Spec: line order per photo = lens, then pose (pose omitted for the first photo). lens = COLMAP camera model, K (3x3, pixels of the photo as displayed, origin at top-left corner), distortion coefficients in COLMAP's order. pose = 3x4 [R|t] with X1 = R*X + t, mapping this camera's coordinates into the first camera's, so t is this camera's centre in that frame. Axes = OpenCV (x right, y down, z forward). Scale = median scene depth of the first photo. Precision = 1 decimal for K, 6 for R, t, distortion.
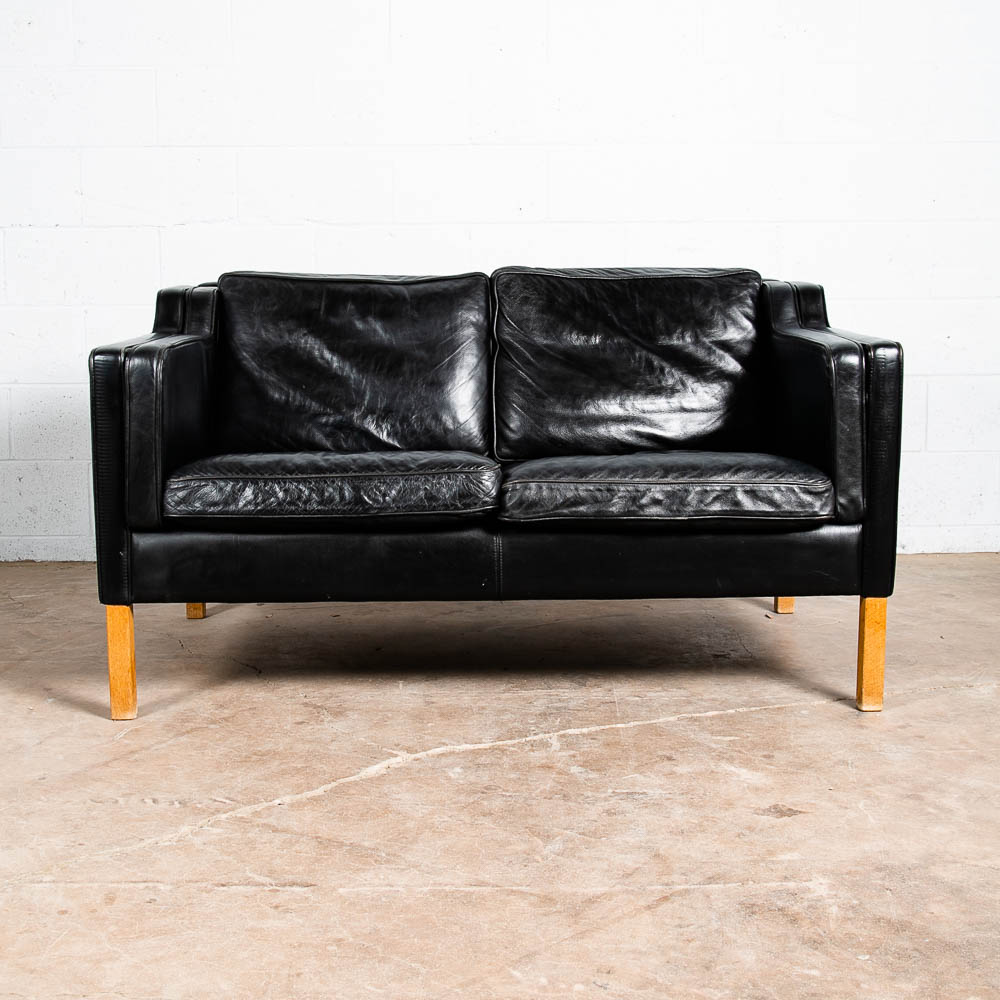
lens RADIAL K [[1572.4, 0, 481.8], [0, 1572.4, 500.7], [0, 0, 1]] dist [-0.010305, 0.000000]
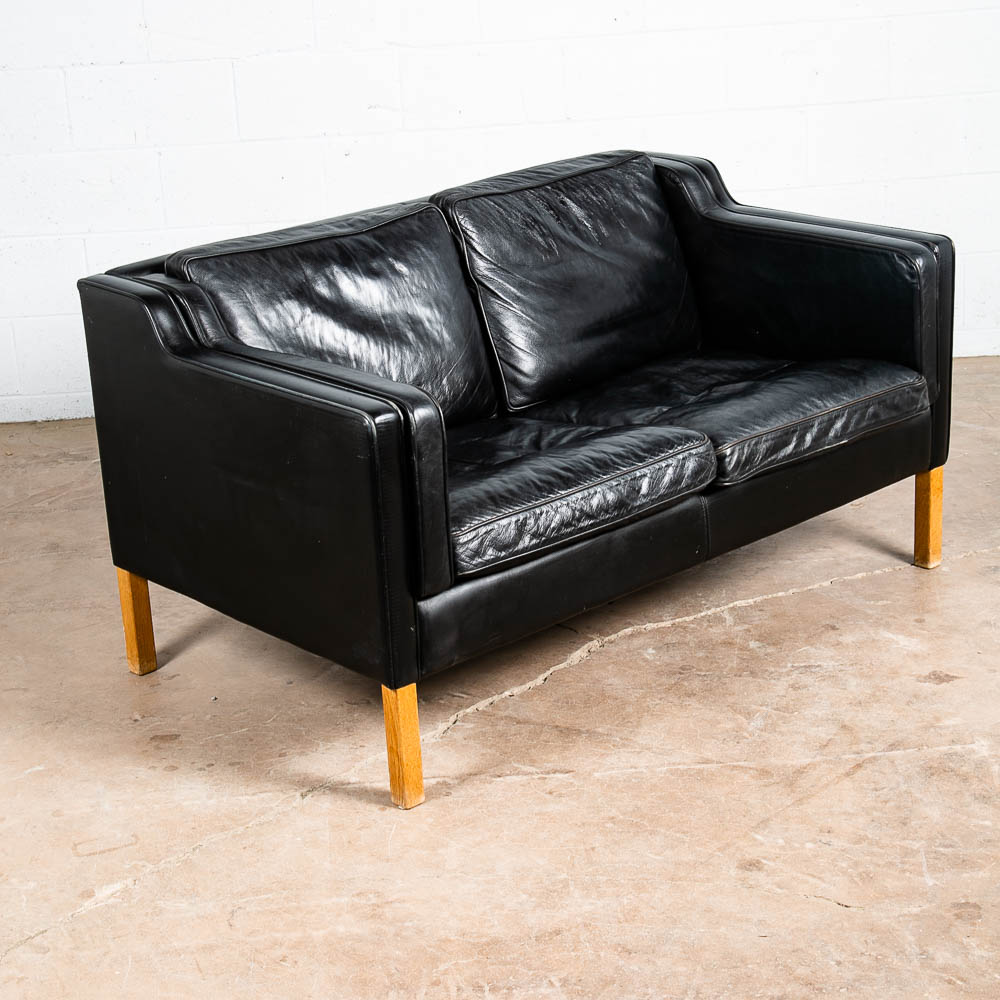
lens RADIAL K [[2135.2, 0, 501.9], [0, 2135.2, 478.5], [0, 0, 1]] dist [0.143644, 0.000000]
pose [[0.997453, -0.060279, 0.038129, -0.192213], [0.052896, 0.983765, 0.171490, -0.246582], [-0.047847, -0.169036, 0.984448, -0.554596]]
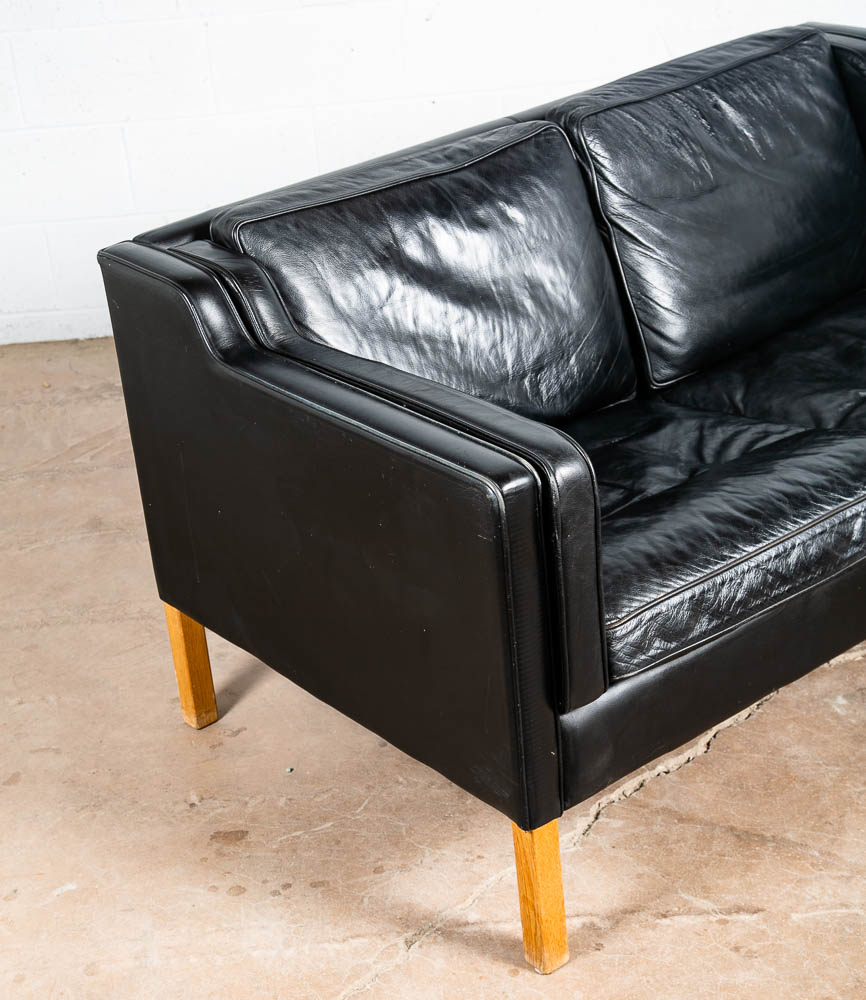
lens RADIAL K [[1970.5, 0, 435.2], [0, 1970.5, 487.8], [0, 0, 1]] dist [0.195316, 0.000000]
pose [[0.996818, -0.074698, -0.027814, -0.224919], [0.079556, 0.953967, 0.289166, -0.318446], [0.004933, -0.290459, 0.956875, -0.054909]]
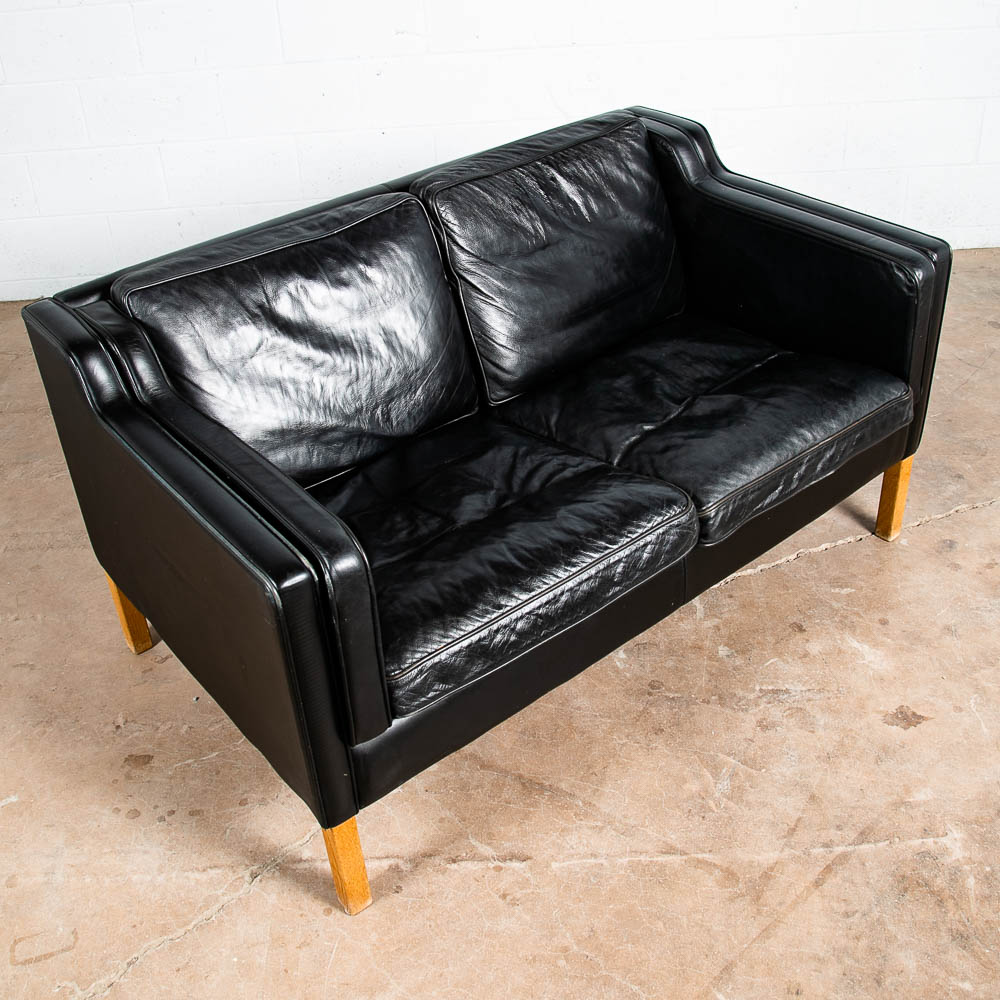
lens RADIAL K [[1172.1, 0, 499.8], [0, 1172.1, 441.9], [0, 0, 1]] dist [-0.084442, 0.000000]
pose [[0.998891, -0.041727, -0.021816, -0.088221], [0.046987, 0.913321, 0.404521, -0.360645], [0.003045, -0.405098, 0.914268, 0.296082]]
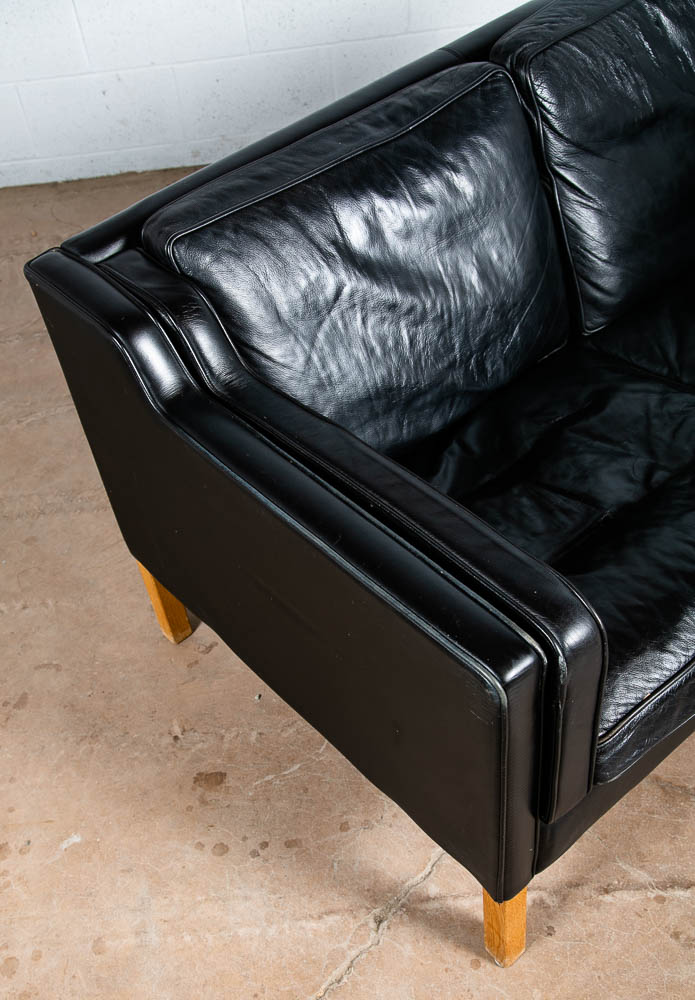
lens RADIAL K [[1094.5, 0, 336.9], [0, 1094.5, 556.9], [0, 0, 1]] dist [0.021191, 0.000000]
pose [[0.994613, -0.091798, -0.048137, -0.259578], [0.101738, 0.775707, 0.622839, -0.360780], [-0.019835, -0.624382, 0.780868, 0.519987]]
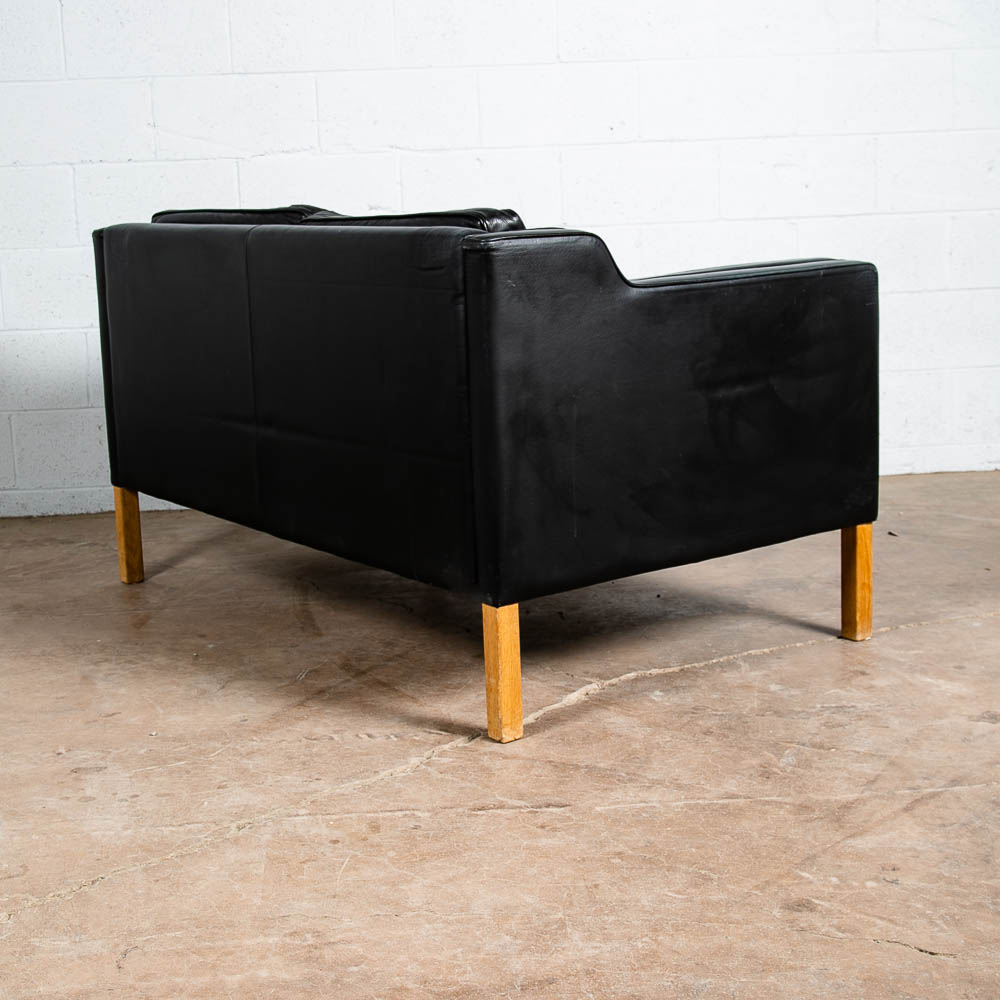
lens RADIAL K [[1680.7, 0, 502.5], [0, 1680.7, 486.7], [0, 0, 1]] dist [0.027562, 0.000000]
pose [[0.998226, -0.039012, 0.044966, -0.172729], [0.037832, 0.998924, 0.026818, 0.007943], [-0.045964, -0.025069, 0.998628, -0.069566]]
